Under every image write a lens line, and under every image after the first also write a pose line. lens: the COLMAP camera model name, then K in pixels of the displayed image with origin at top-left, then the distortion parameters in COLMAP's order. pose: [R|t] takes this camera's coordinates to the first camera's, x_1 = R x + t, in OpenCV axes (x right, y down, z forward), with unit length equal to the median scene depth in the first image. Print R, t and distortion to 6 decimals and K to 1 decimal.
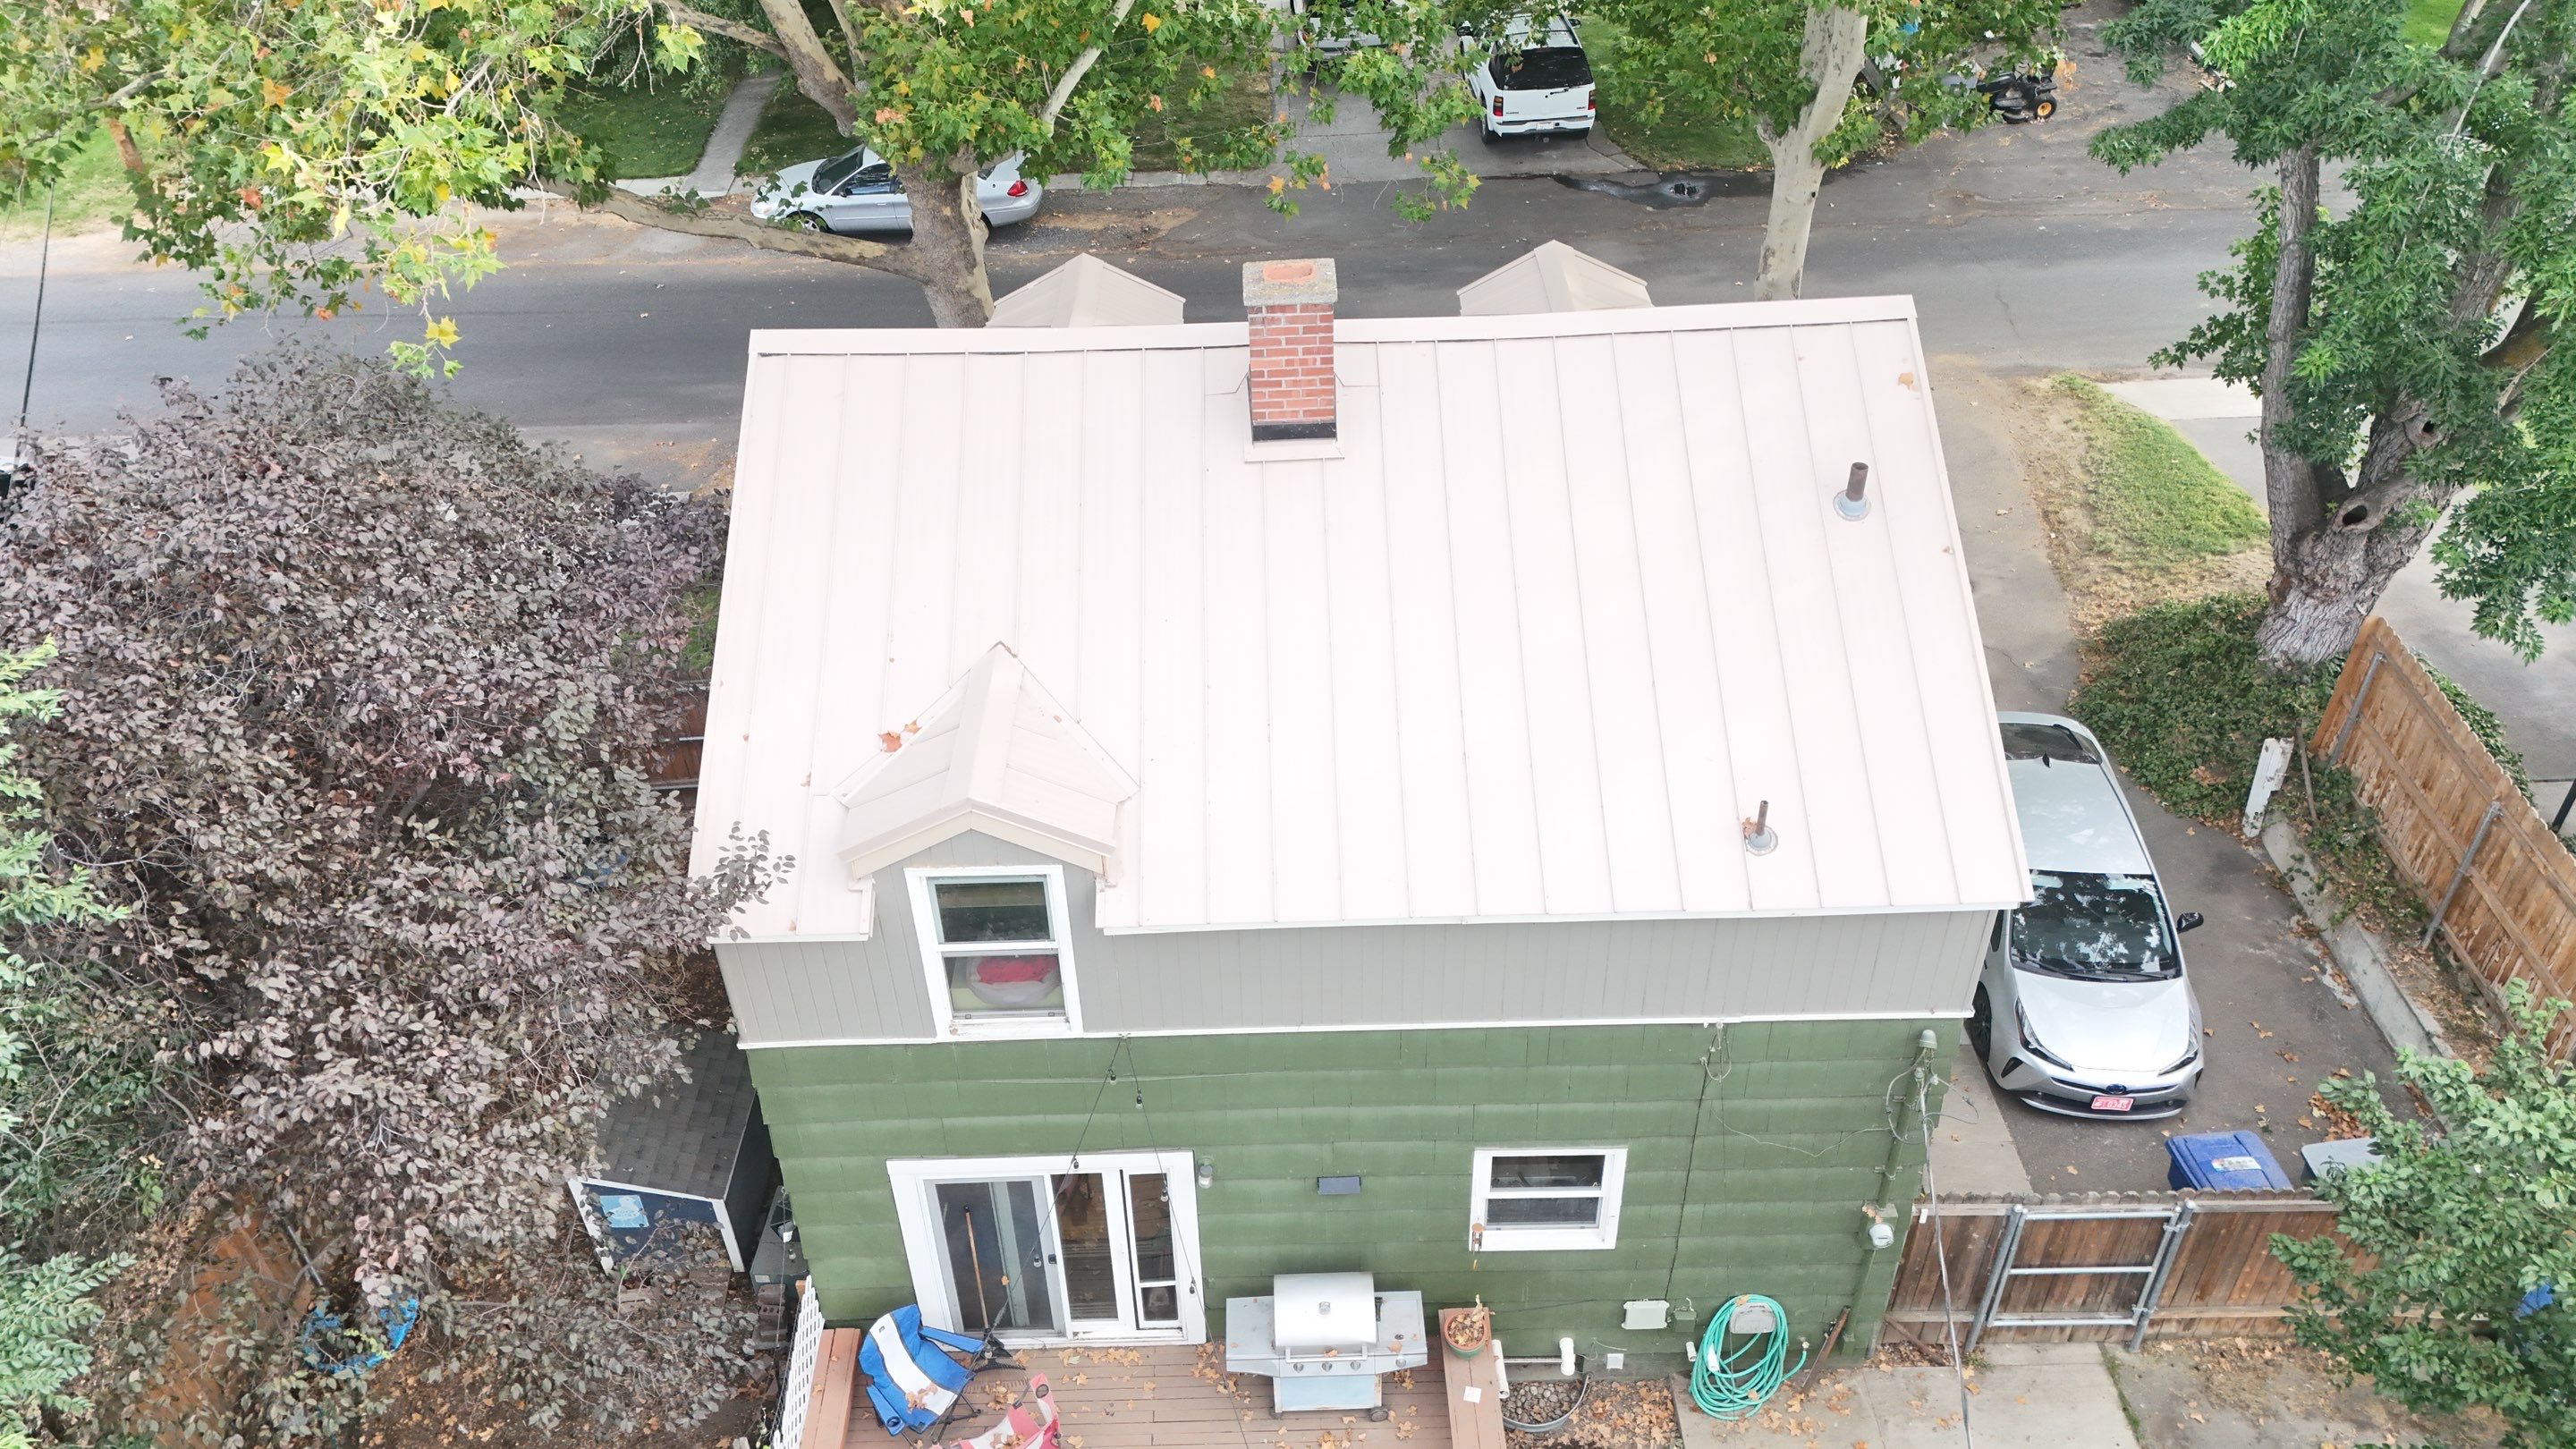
lens RADIAL K [[1916.3, 0, 1288.0], [0, 1916.3, 724.5], [0, 0, 1]] dist [0.056183, -0.007648]
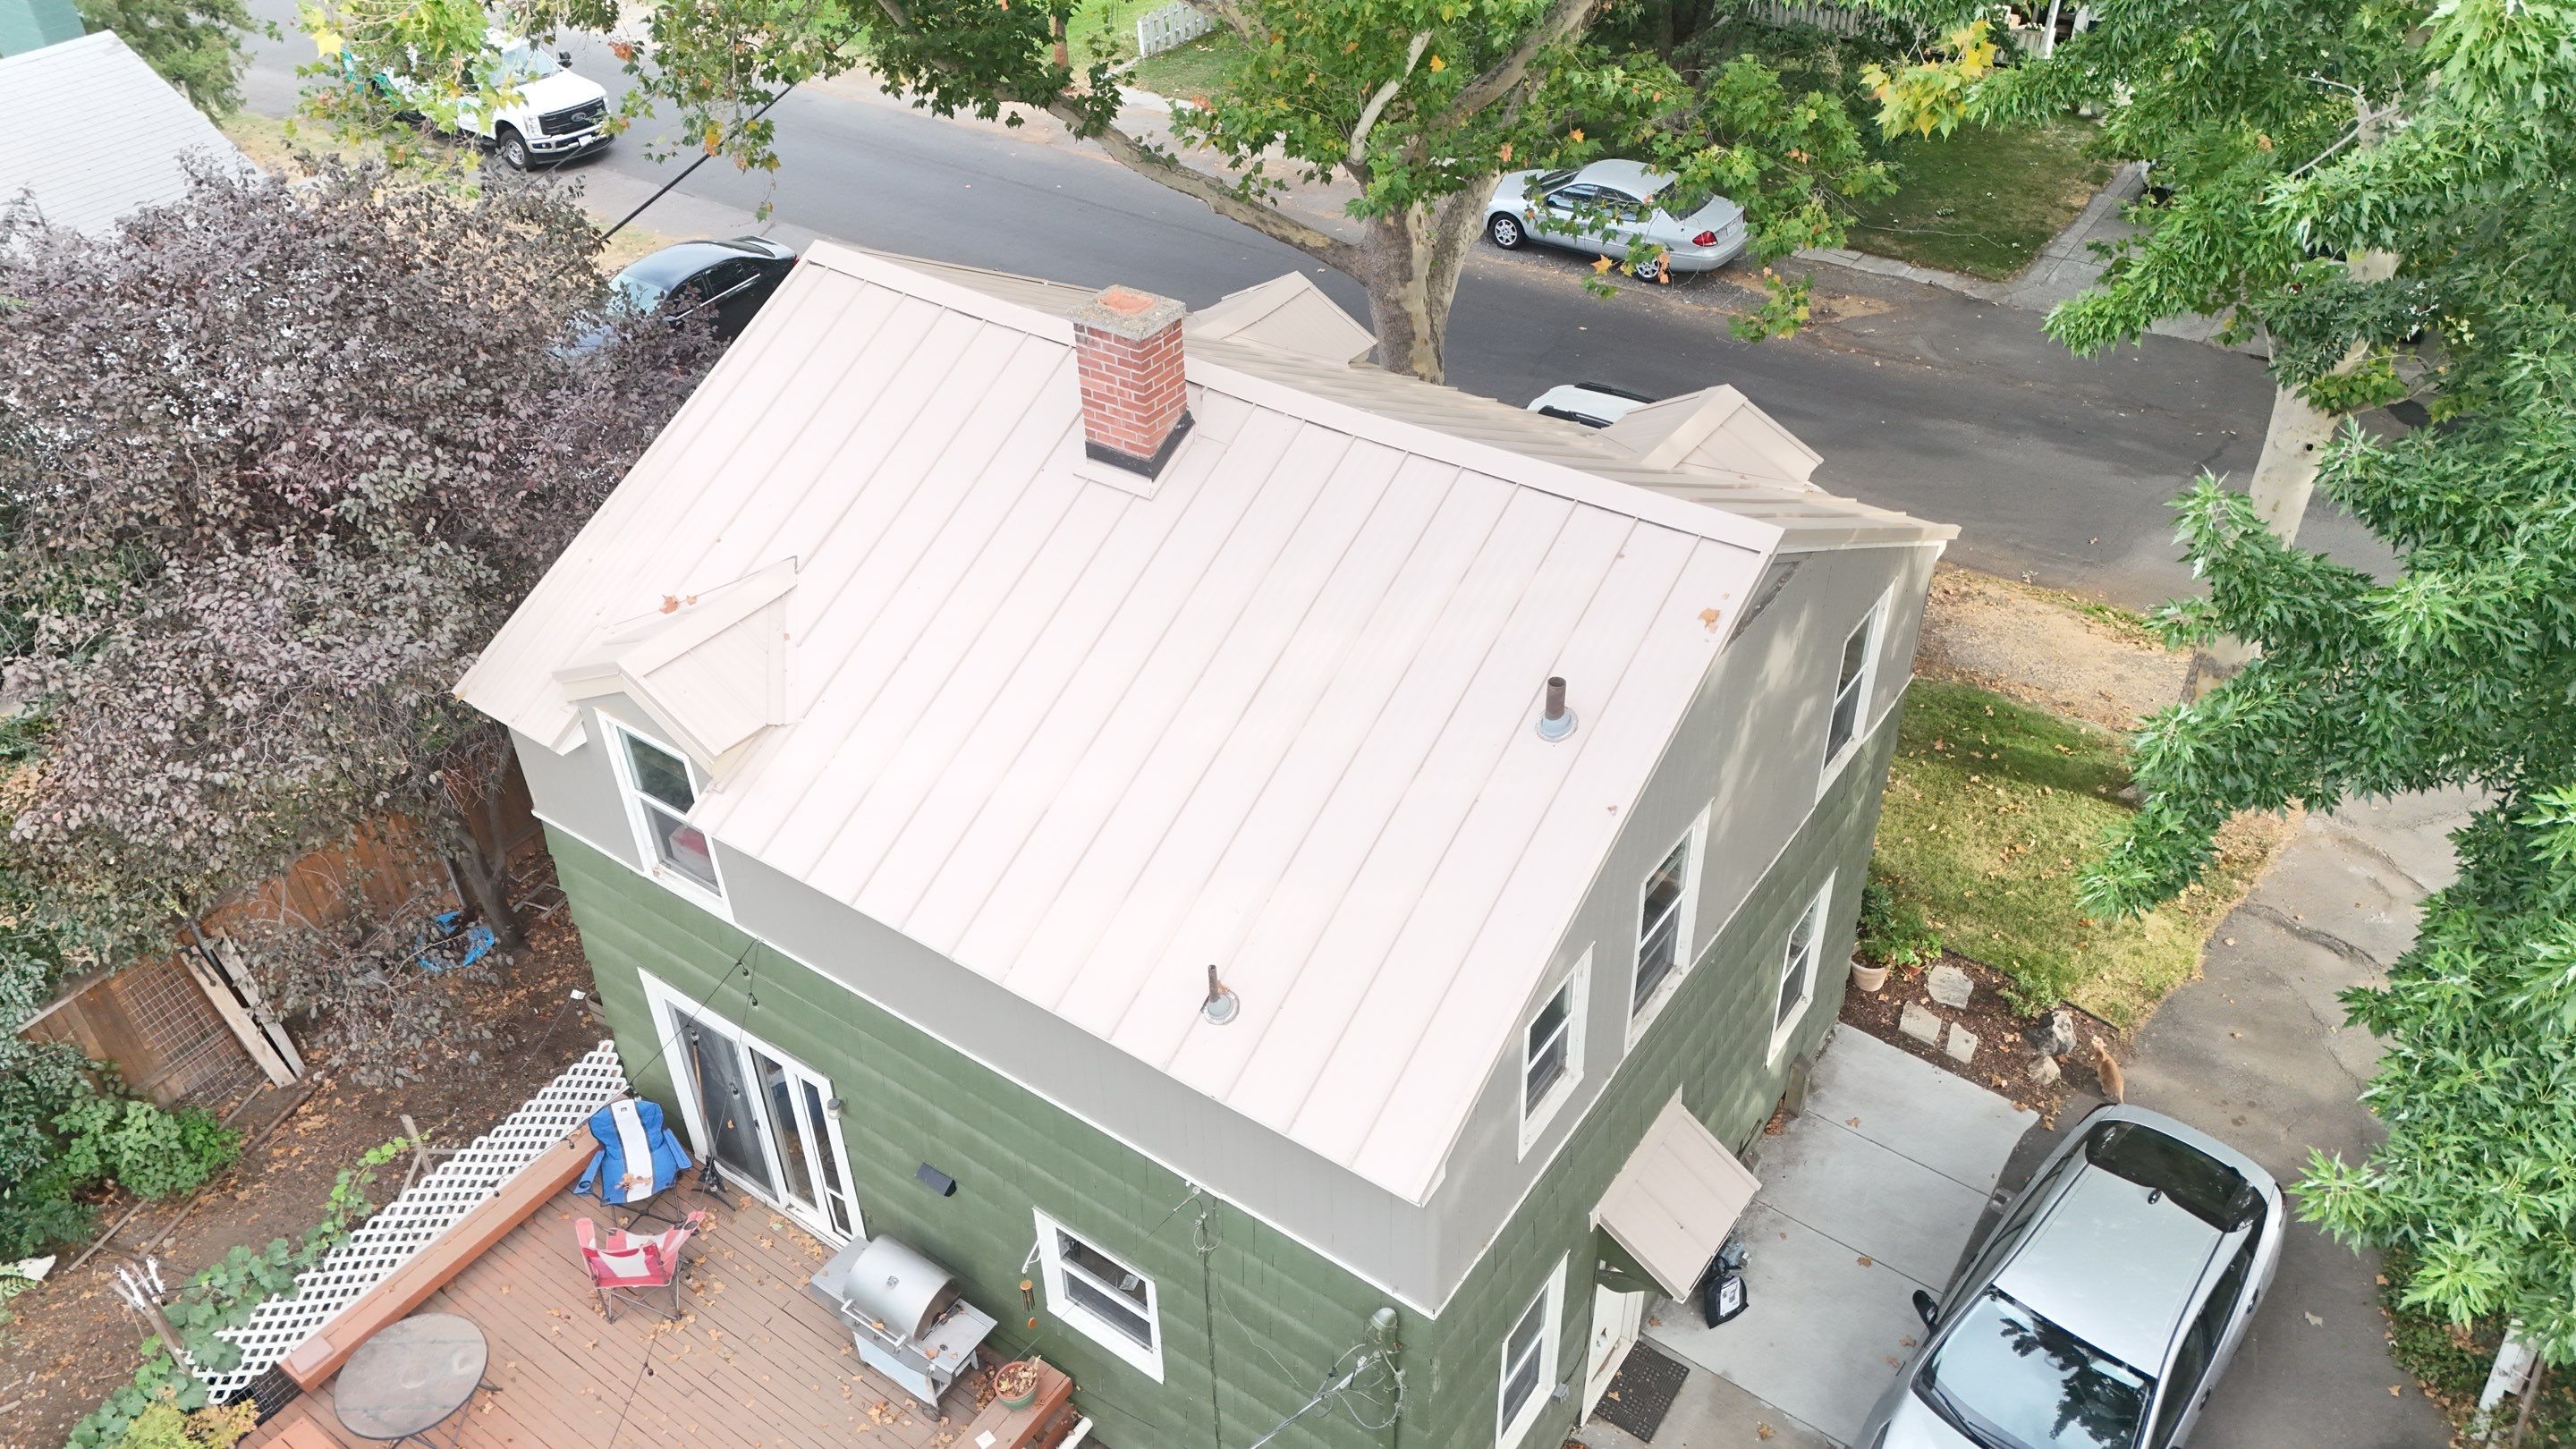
lens RADIAL K [[1916.3, 0, 1288.0], [0, 1916.3, 724.5], [0, 0, 1]] dist [0.056183, -0.007648]
pose [[0.803667, 0.354630, -0.477868, 0.541401], [-0.359567, 0.929250, 0.084892, -0.127204], [0.474164, 0.103601, 0.874320, 0.164453]]
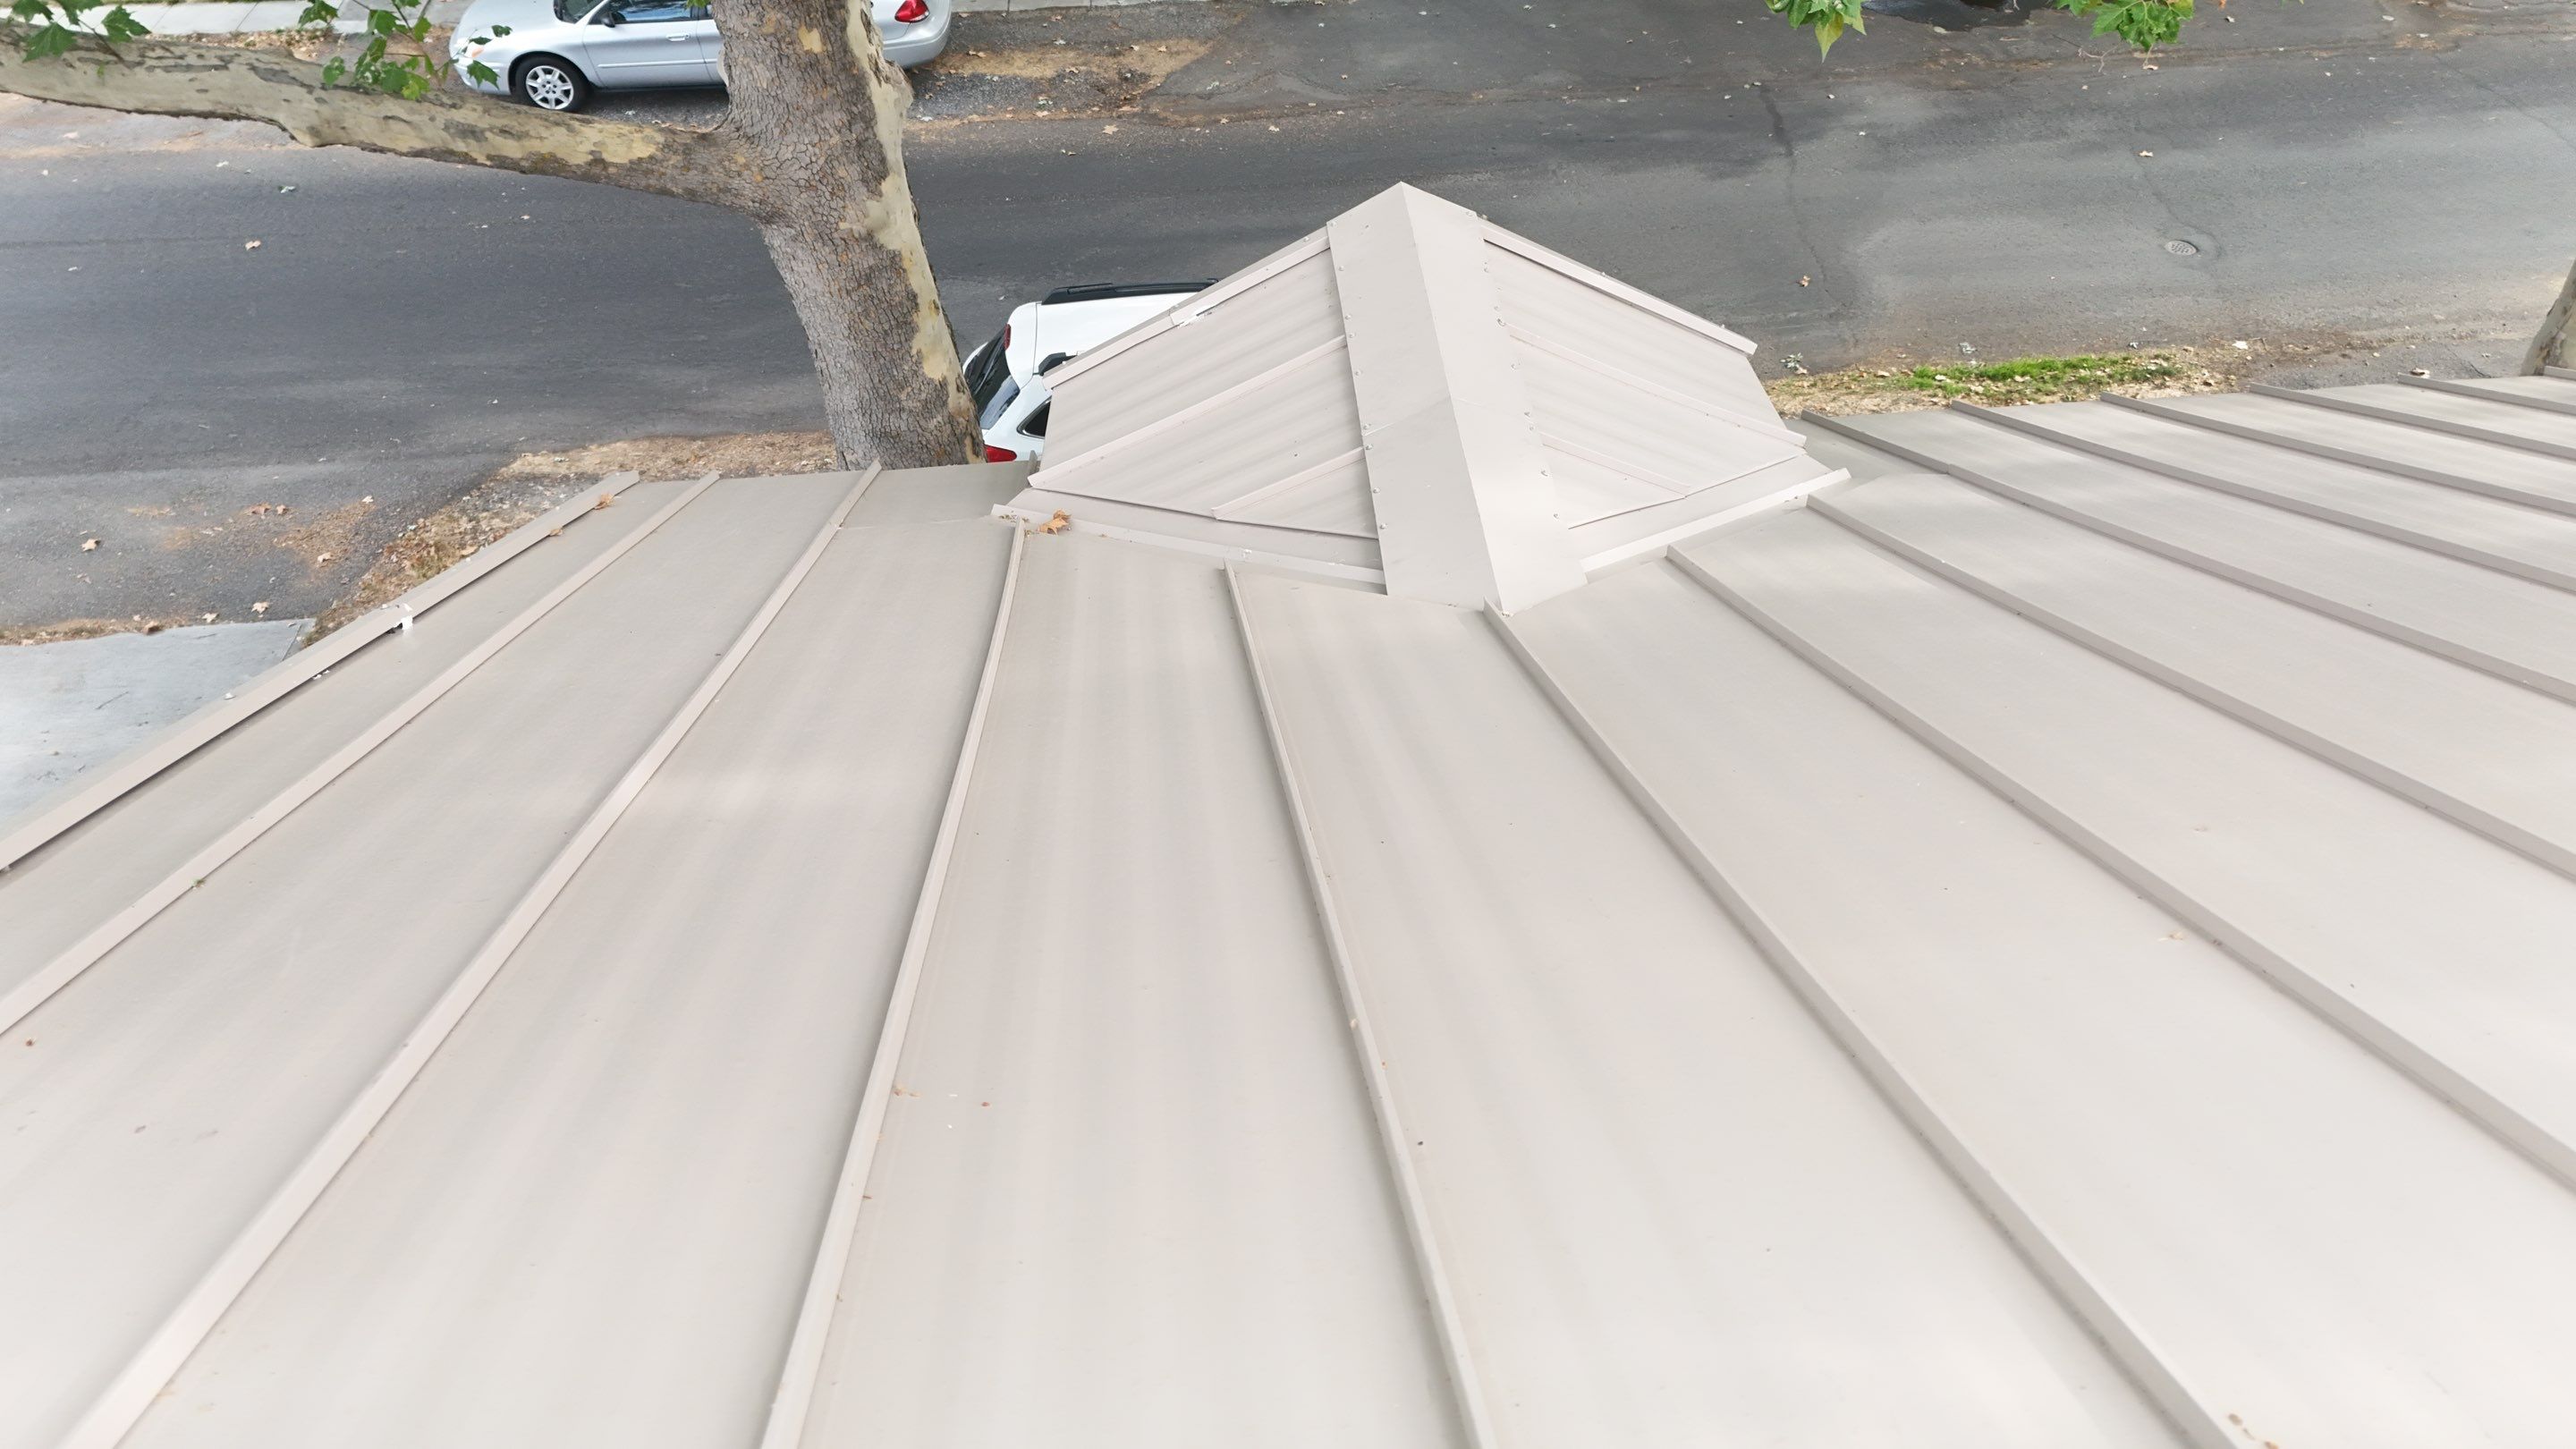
lens RADIAL K [[1917.4, 0, 1288.0], [0, 1917.4, 724.5], [0, 0, 1]] dist [0.027014, -0.008537]
pose [[0.996755, -0.038213, 0.070844, -0.167975], [0.032744, 0.996508, 0.076812, -0.228183], [-0.073531, -0.074244, 0.994526, 0.876092]]
